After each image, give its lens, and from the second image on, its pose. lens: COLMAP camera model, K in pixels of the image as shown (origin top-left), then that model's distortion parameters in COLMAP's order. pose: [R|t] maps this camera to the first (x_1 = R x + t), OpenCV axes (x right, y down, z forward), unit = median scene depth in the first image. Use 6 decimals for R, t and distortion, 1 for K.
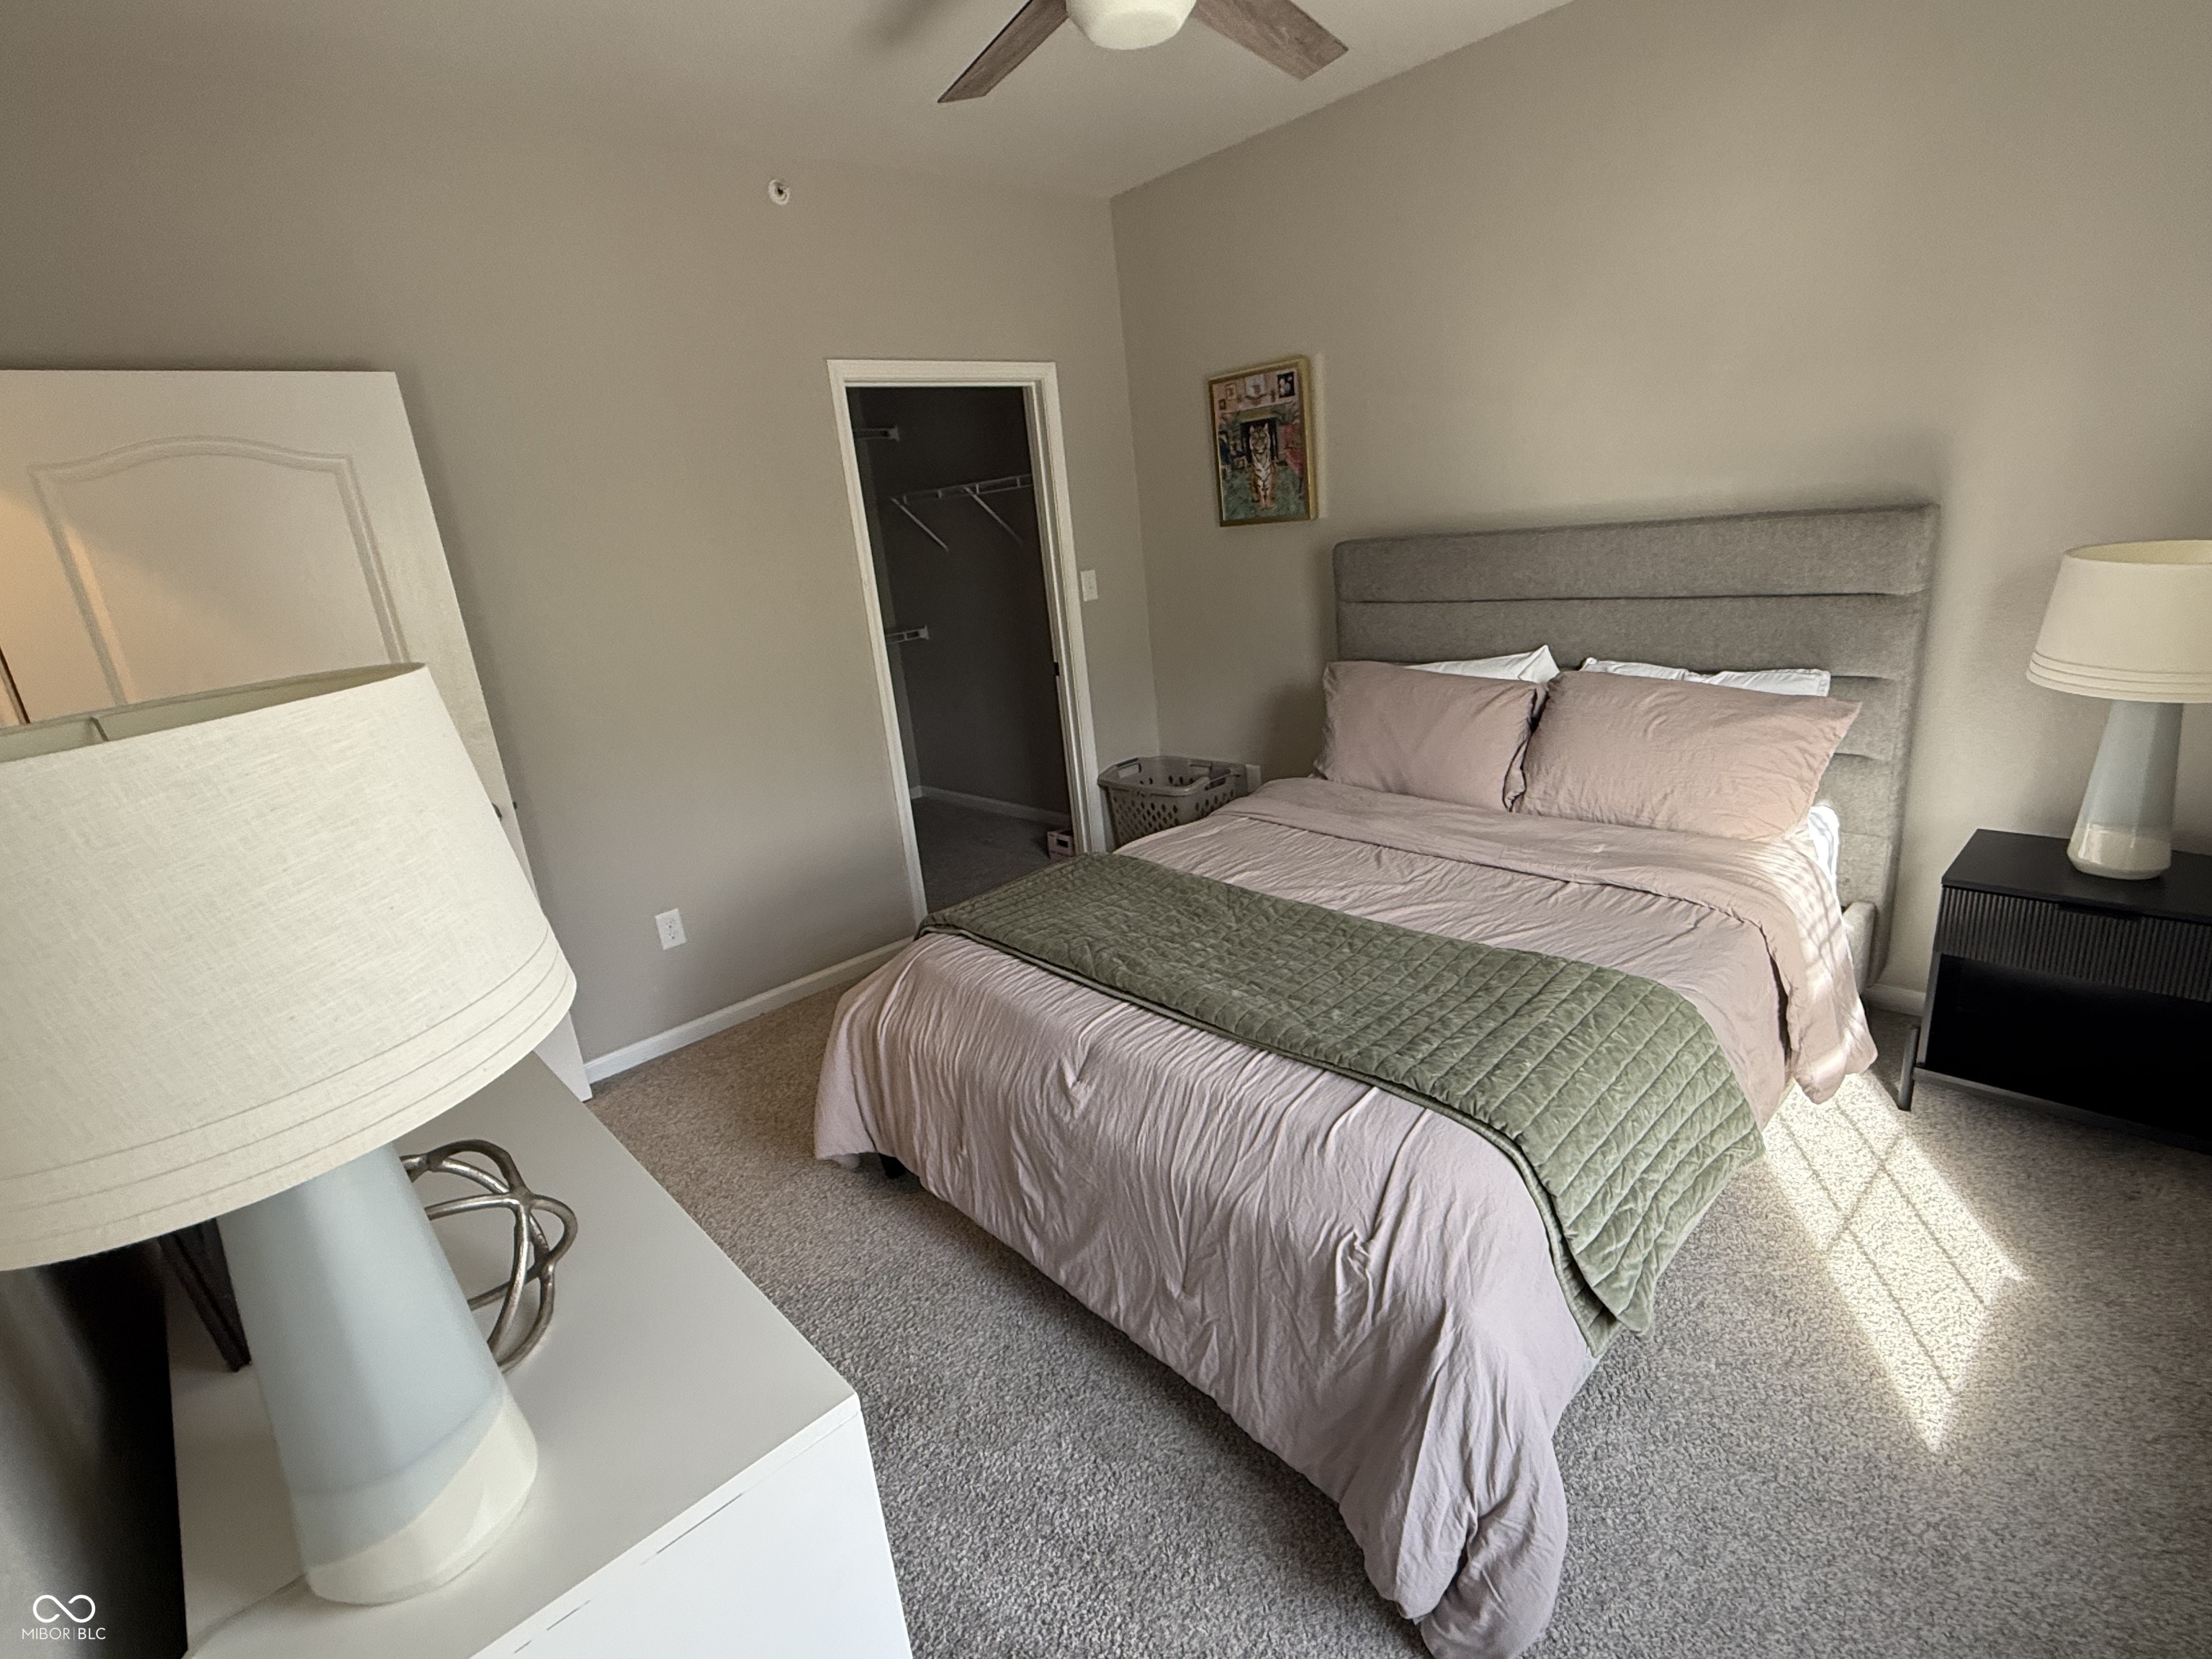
lens RADIAL K [[1017.3, 0, 1103.3], [0, 1017.3, 823.6], [0, 0, 1]] dist [-0.000430, -0.000002]
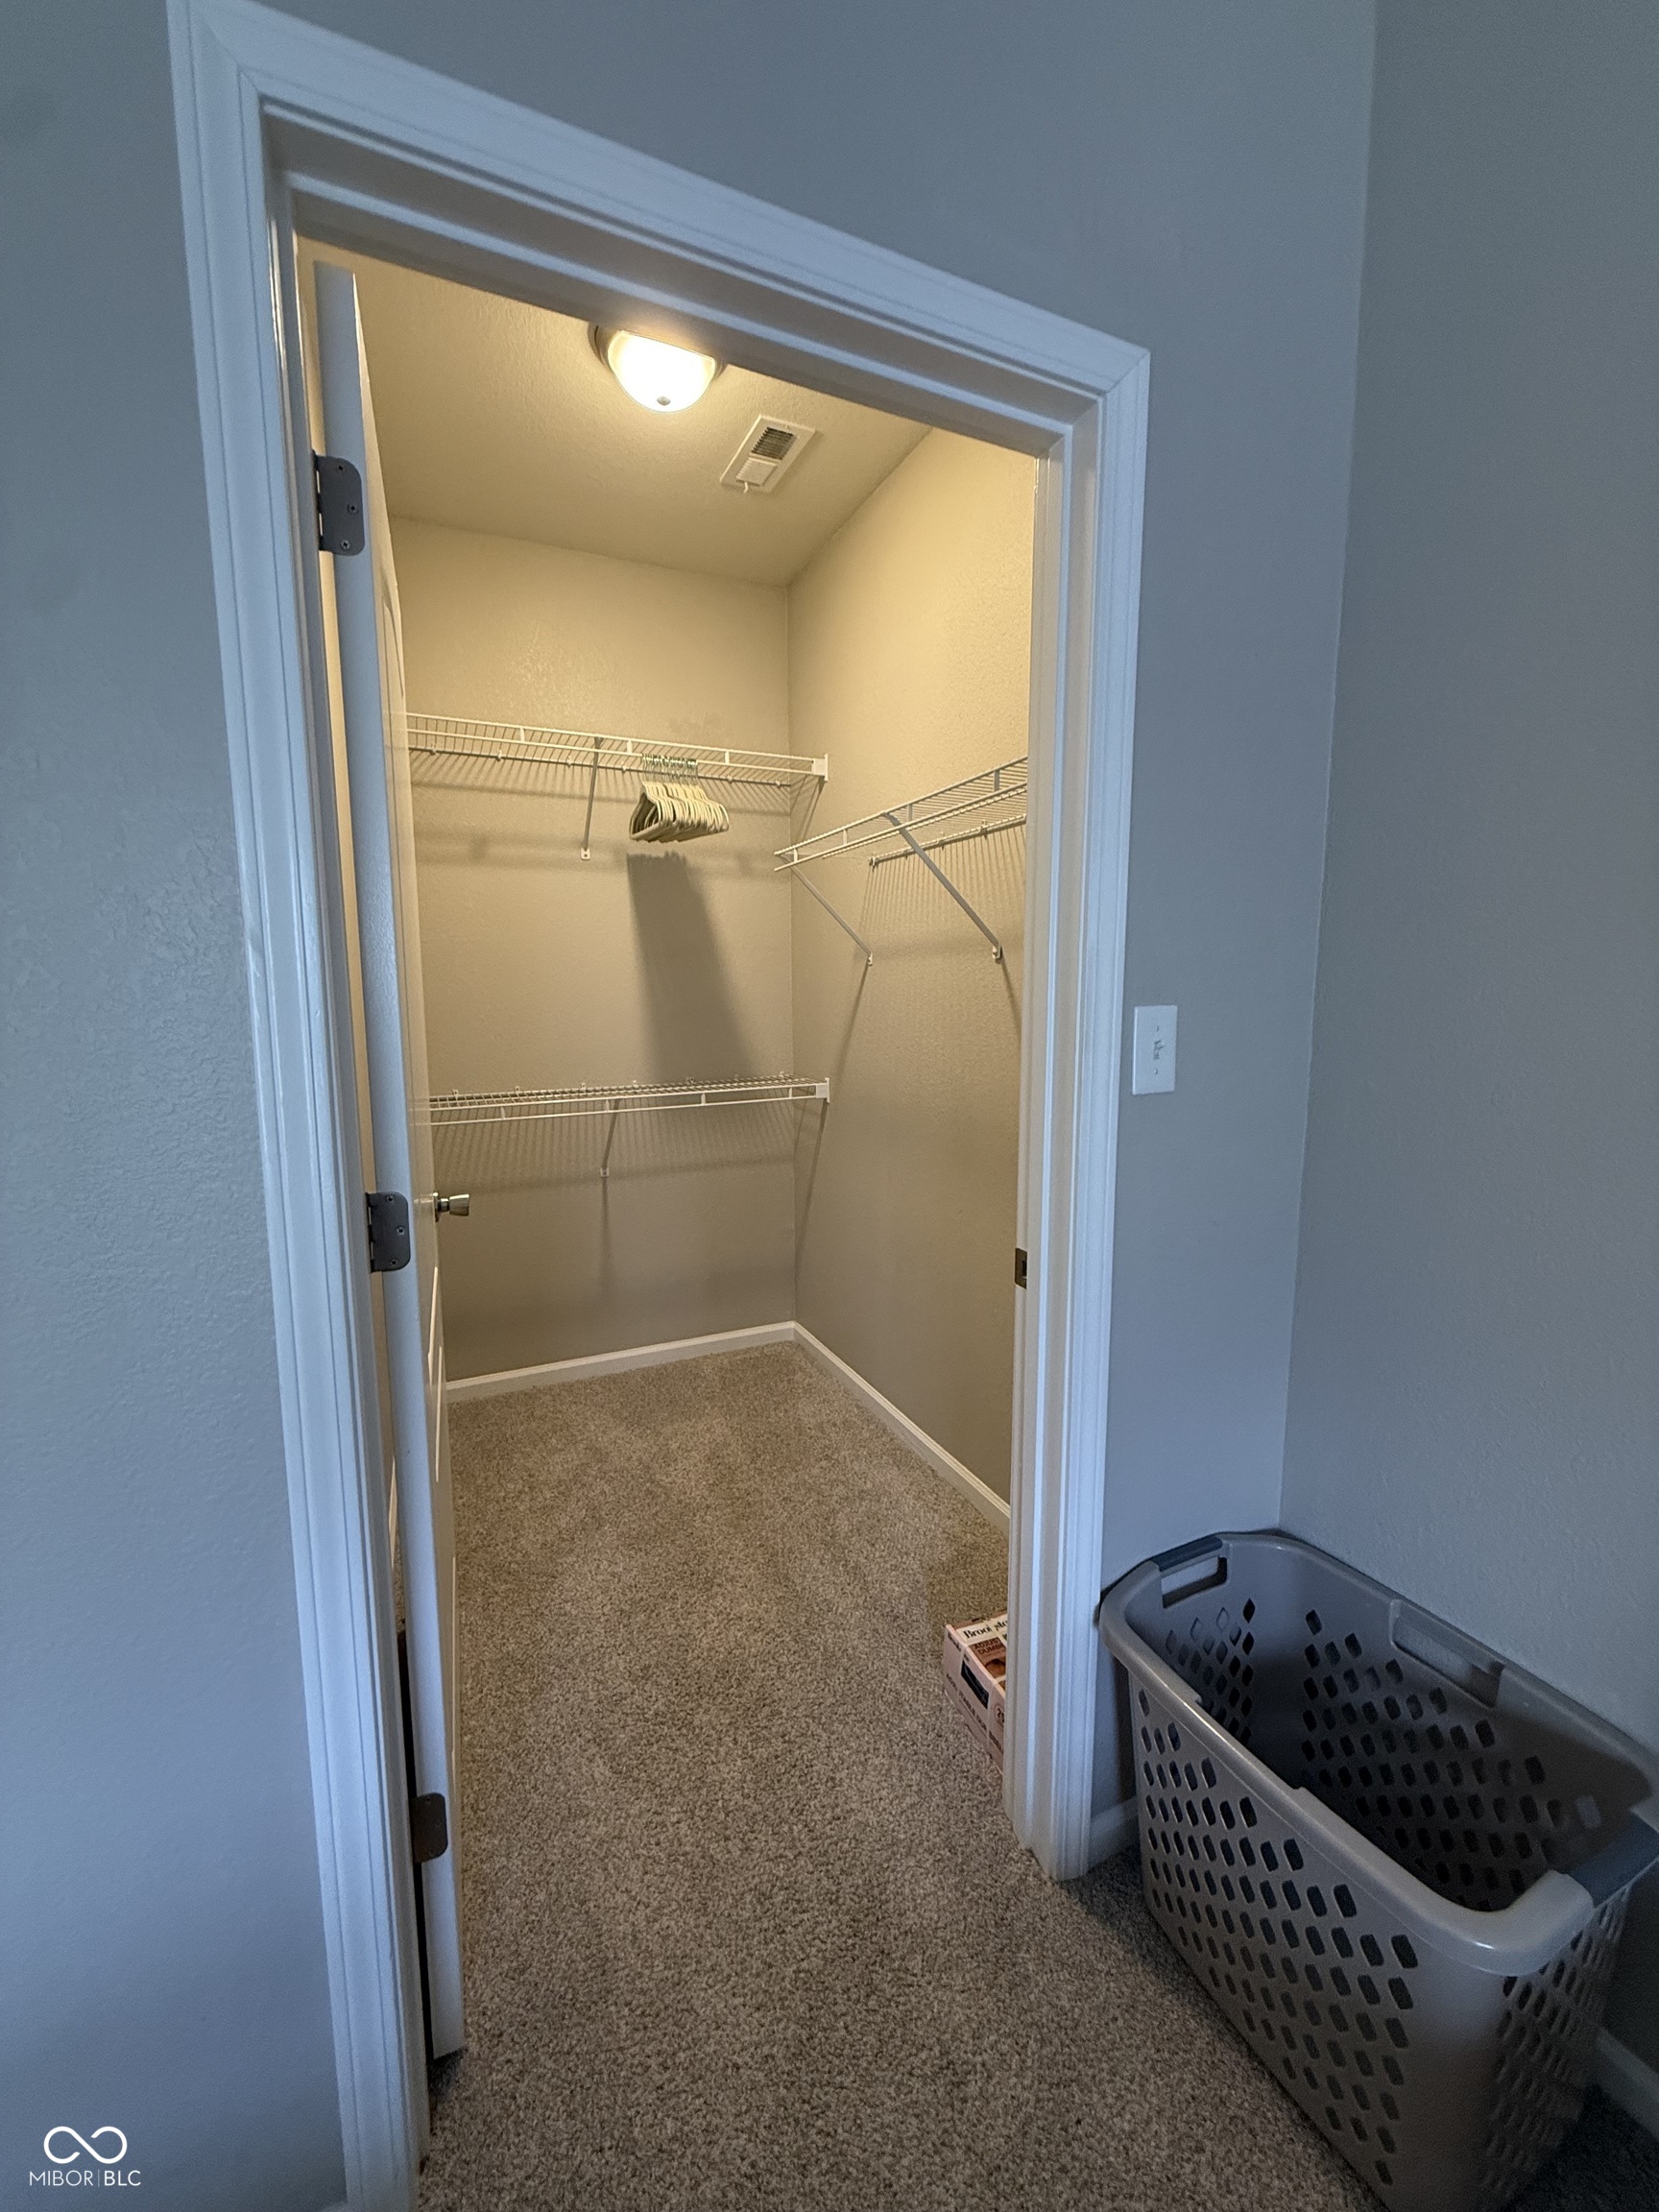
lens RADIAL K [[873.8, 0, 826.7], [0, 873.8, 1097.7], [0, 0, 1]] dist [-0.001805, 0.000240]
pose [[0.945475, 0.136866, -0.295542, -0.028286], [-0.180056, 0.975793, -0.124132, -0.162515], [0.271398, 0.170578, 0.947231, 0.699025]]
